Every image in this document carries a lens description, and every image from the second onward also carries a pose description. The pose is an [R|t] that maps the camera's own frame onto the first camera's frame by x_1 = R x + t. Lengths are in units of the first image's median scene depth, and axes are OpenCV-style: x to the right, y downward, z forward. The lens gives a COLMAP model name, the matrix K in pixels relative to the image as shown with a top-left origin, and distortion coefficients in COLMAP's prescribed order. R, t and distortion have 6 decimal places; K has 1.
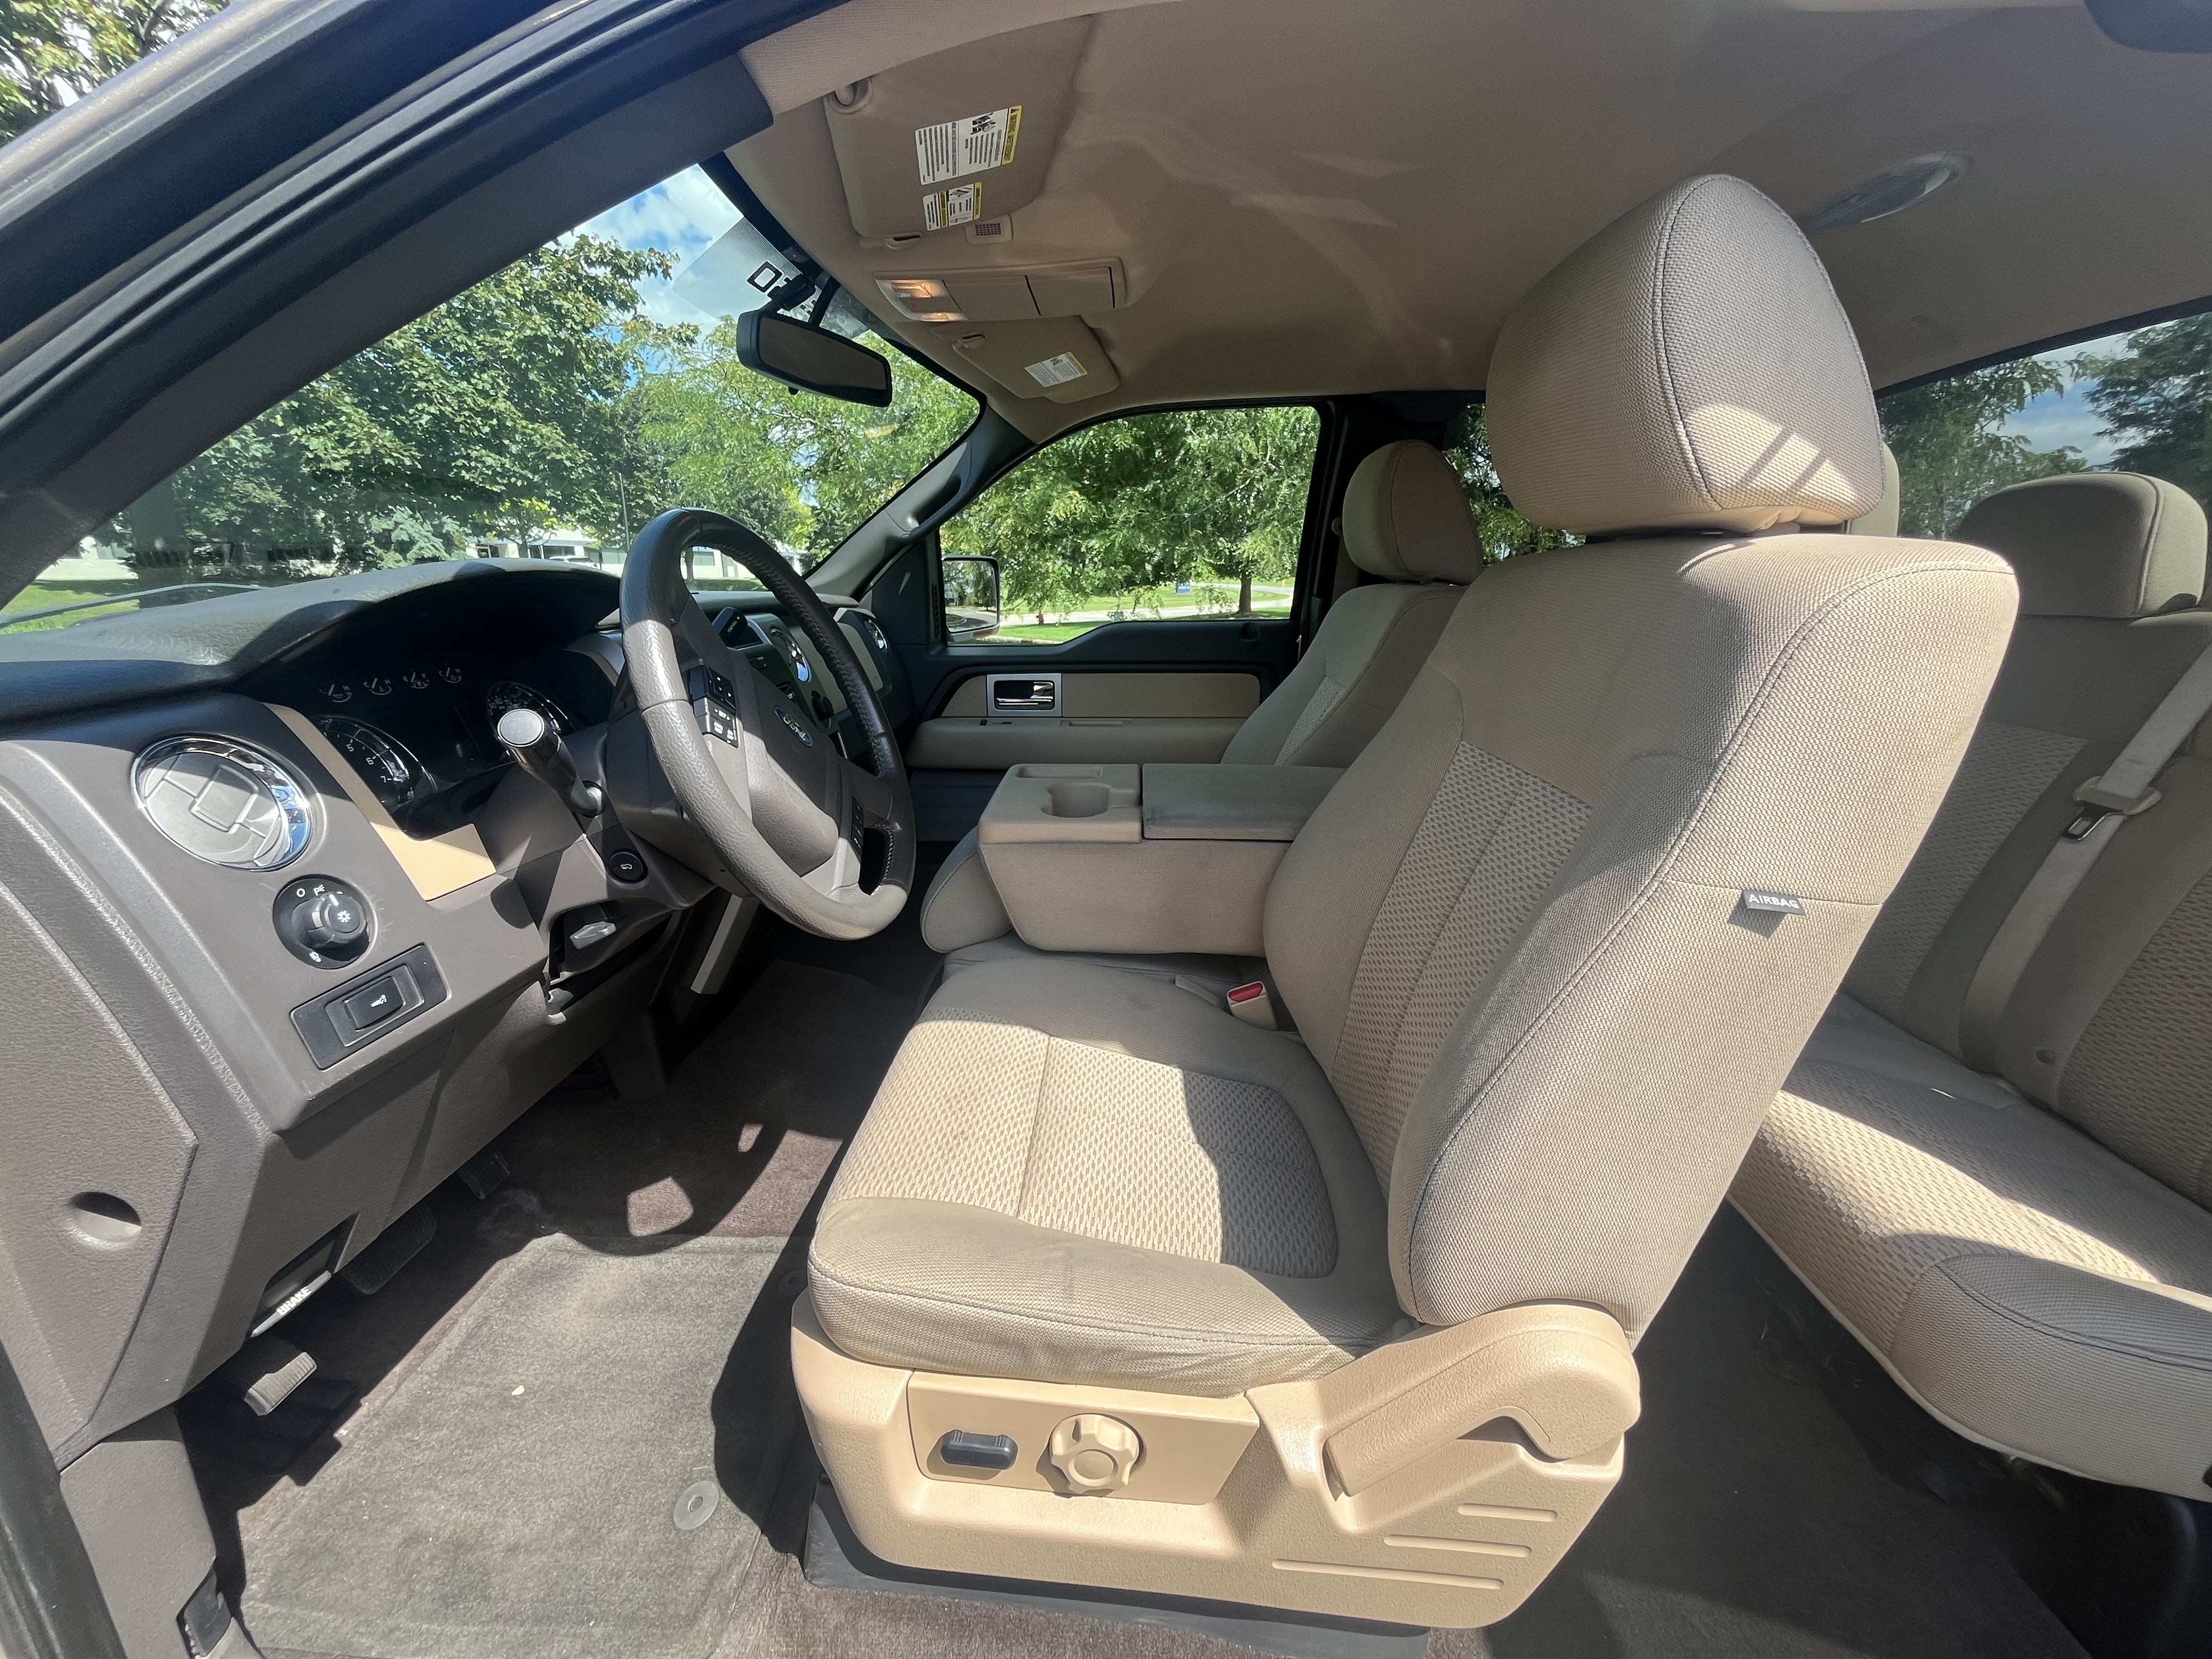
lens RADIAL K [[898.8, 0, 1108.5], [0, 898.8, 813.4], [0, 0, 1]] dist [-0.006875, 0.002713]
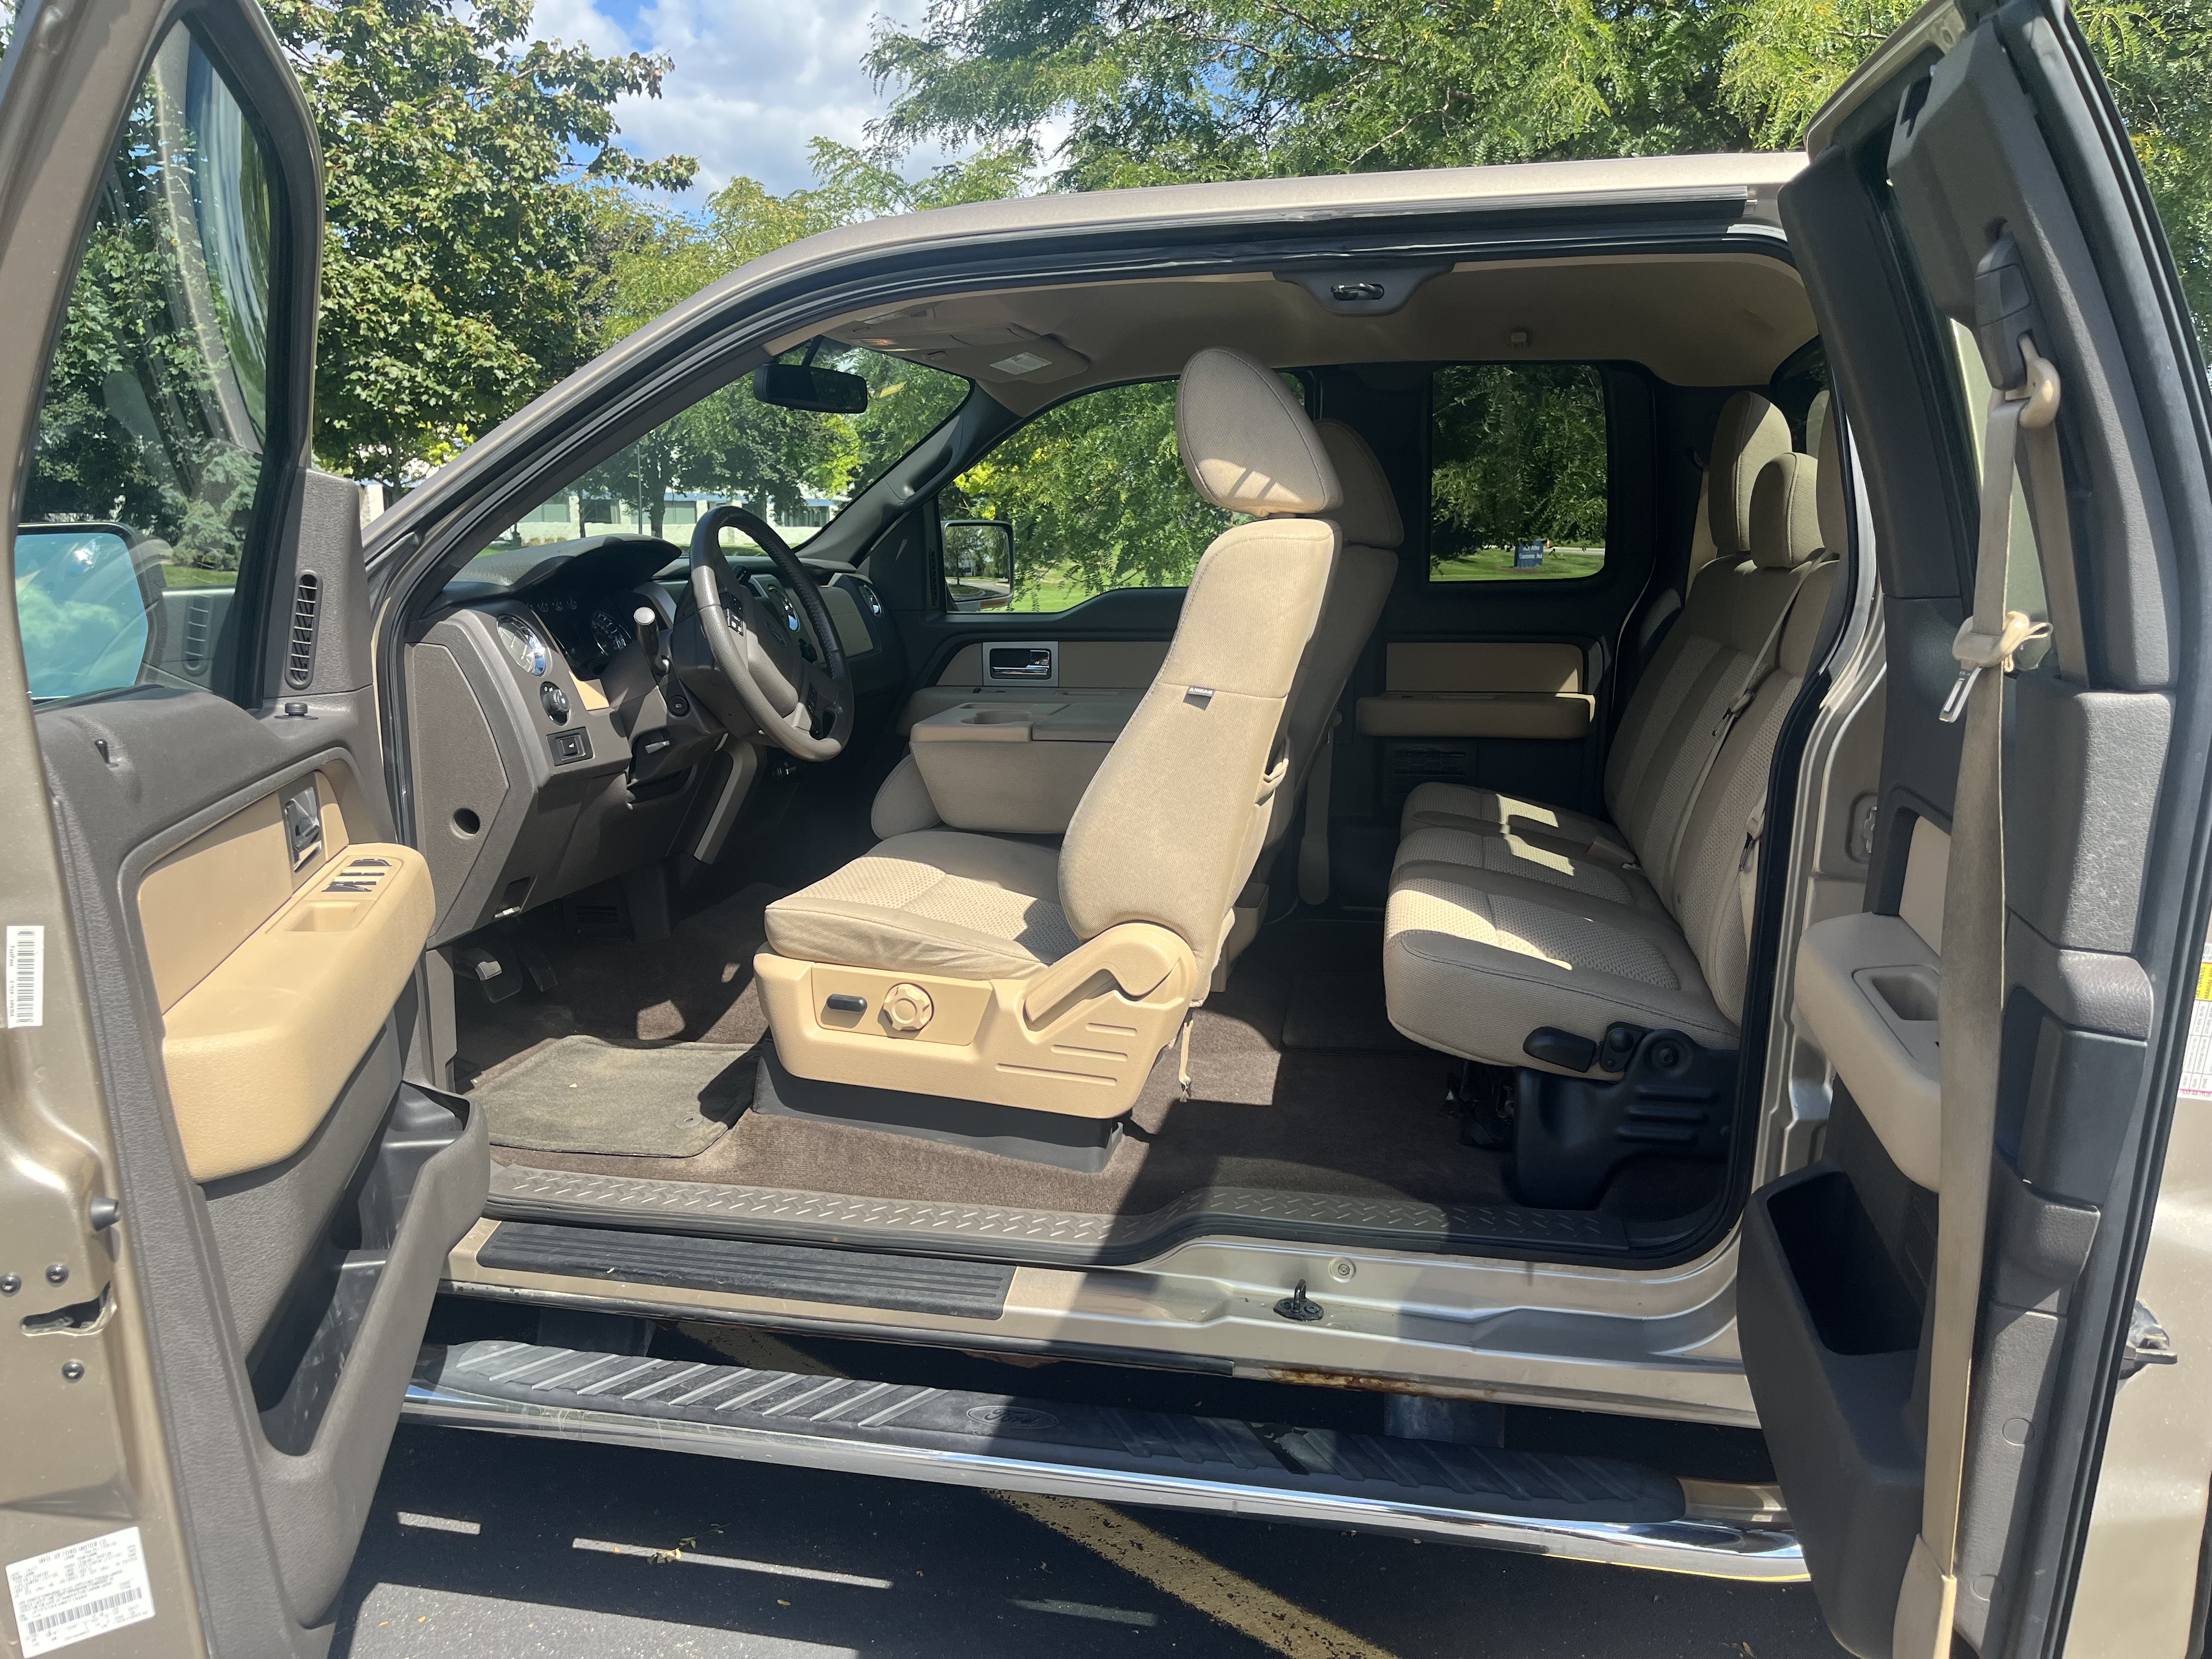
lens RADIAL K [[1681.5, 0, 1112.9], [0, 1681.5, 849.0], [0, 0, 1]] dist [0.061173, -0.073352]
pose [[0.987030, 0.026894, -0.158266, 0.500861], [-0.038995, 0.996506, -0.073856, 0.331127], [0.155727, 0.079070, 0.984630, -1.264490]]
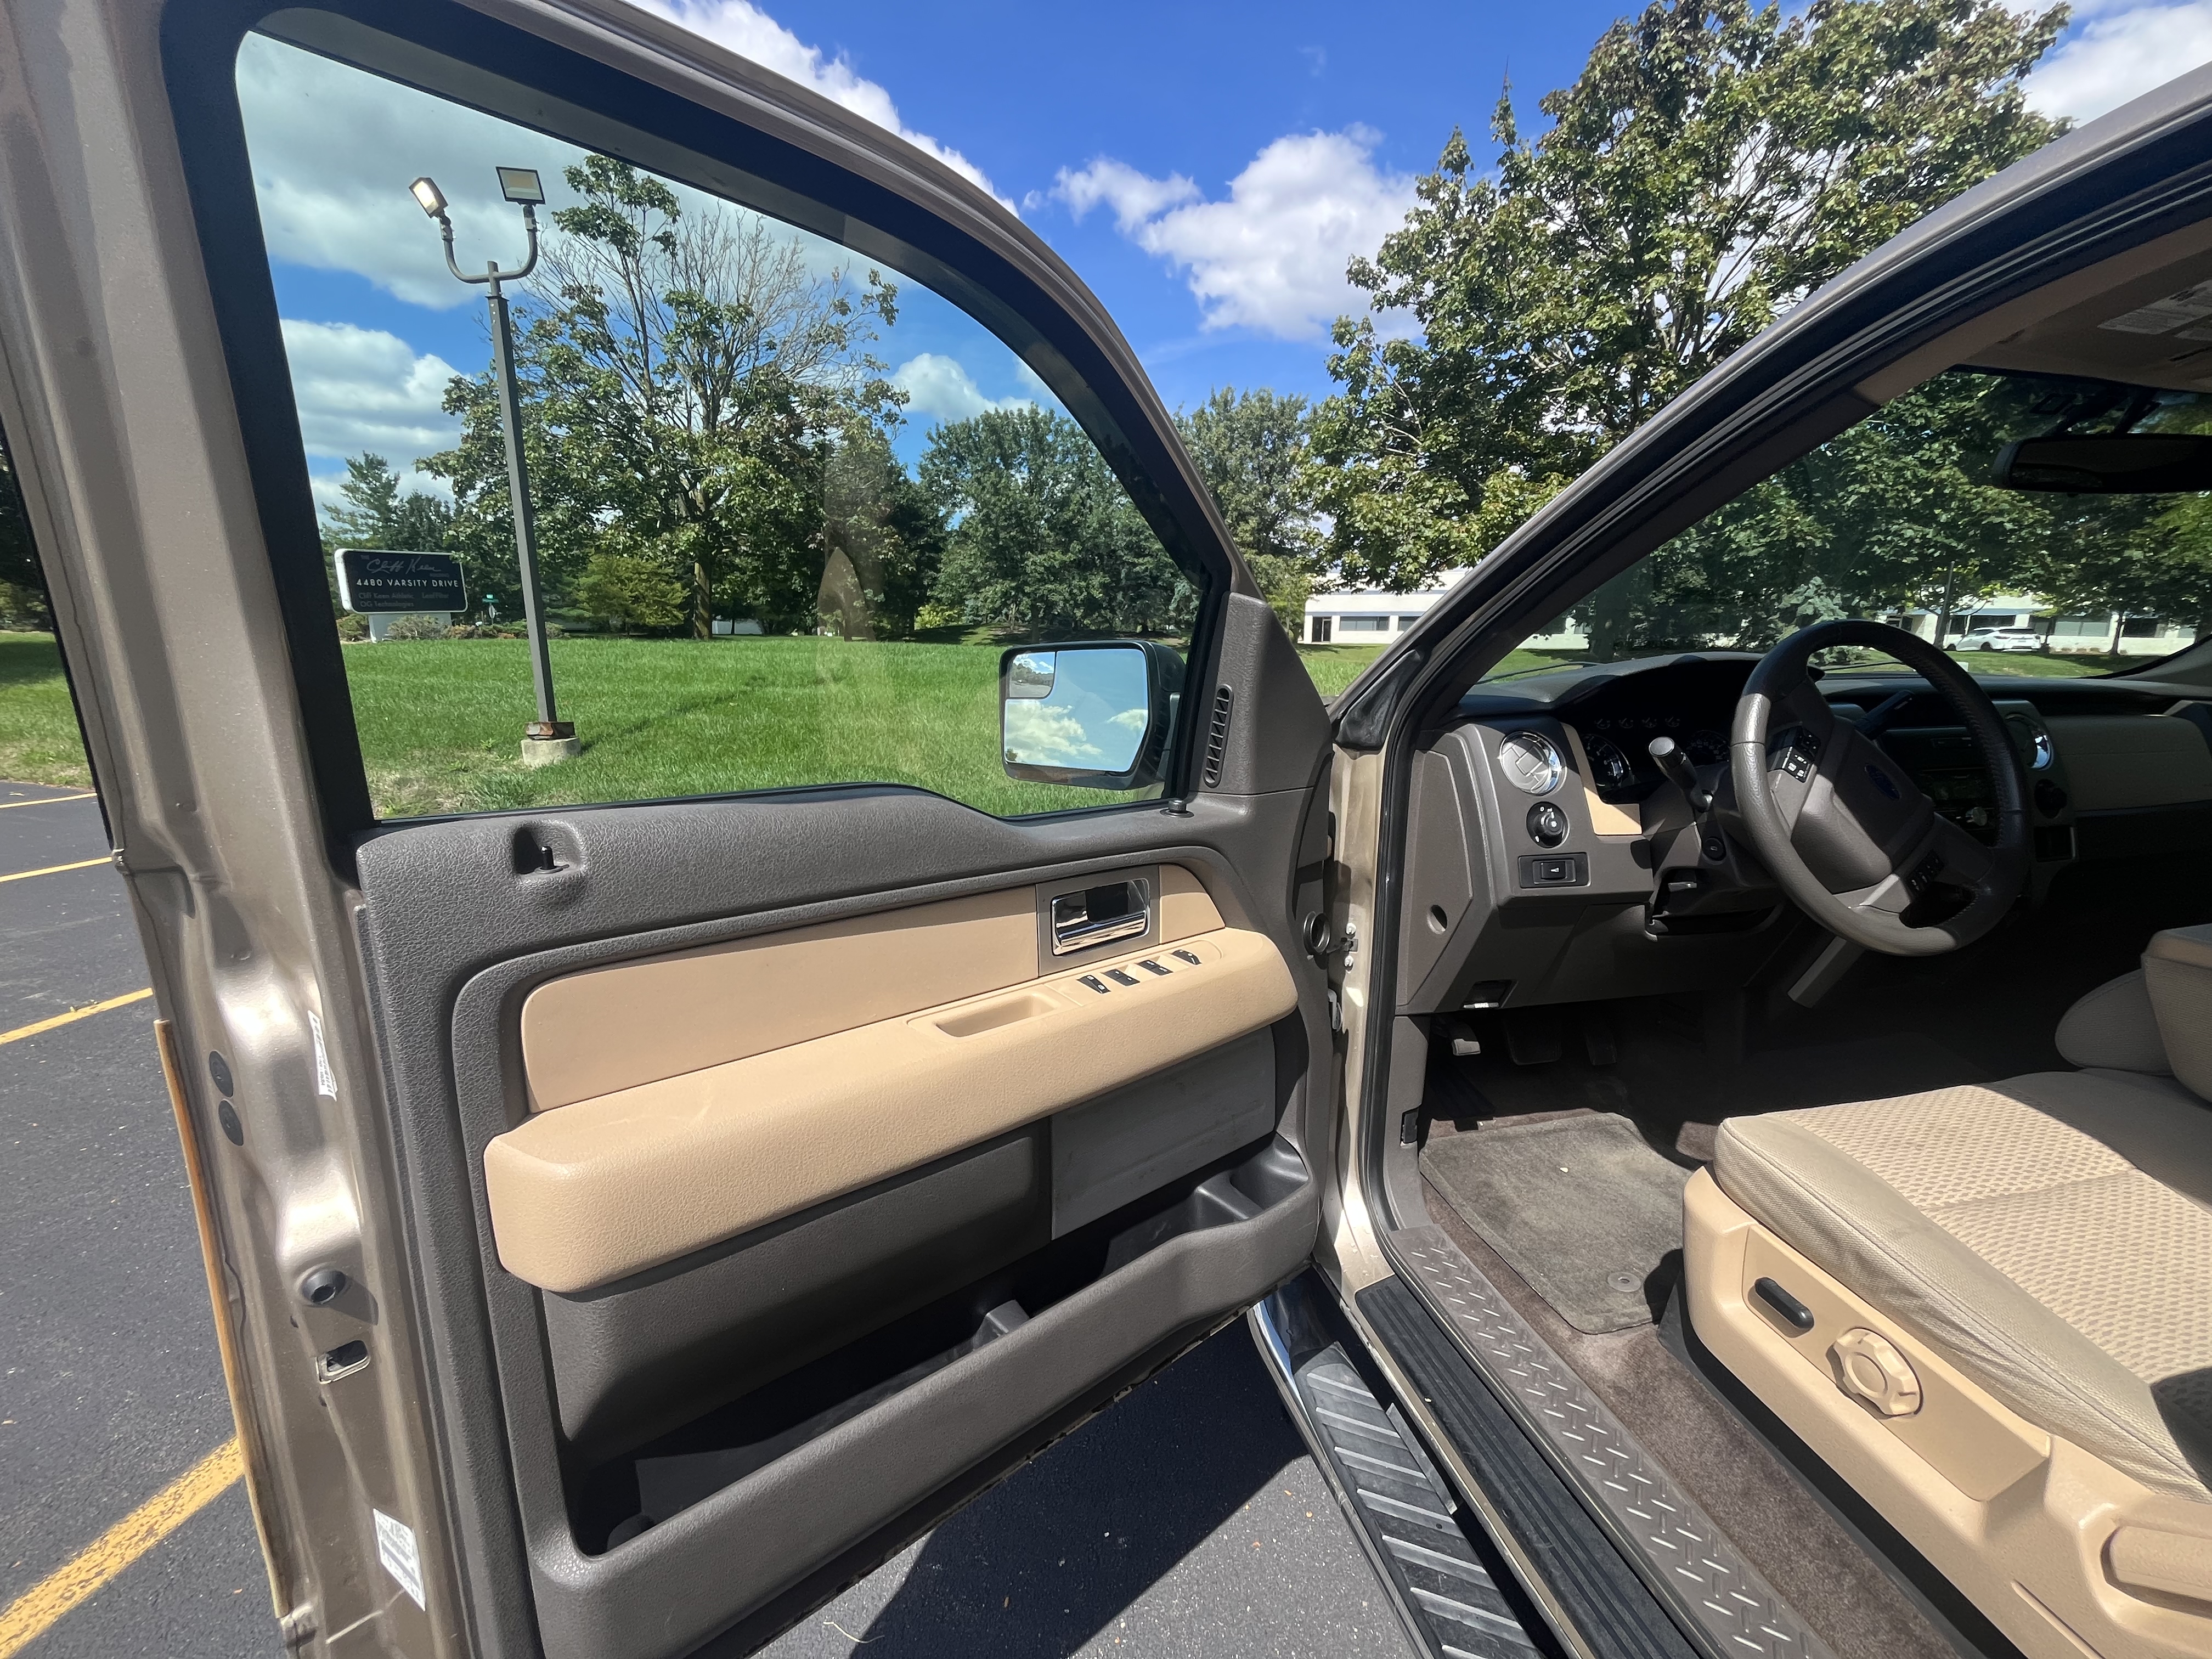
lens RADIAL K [[898.8, 0, 1097.9], [0, 898.8, 819.6], [0, 0, 1]] dist [-0.006875, 0.002713]
pose [[0.261802, 0.190099, -0.946215, 0.385223], [-0.255449, 0.959093, 0.122008, 0.056743], [0.930702, 0.209768, 0.299654, -0.279143]]
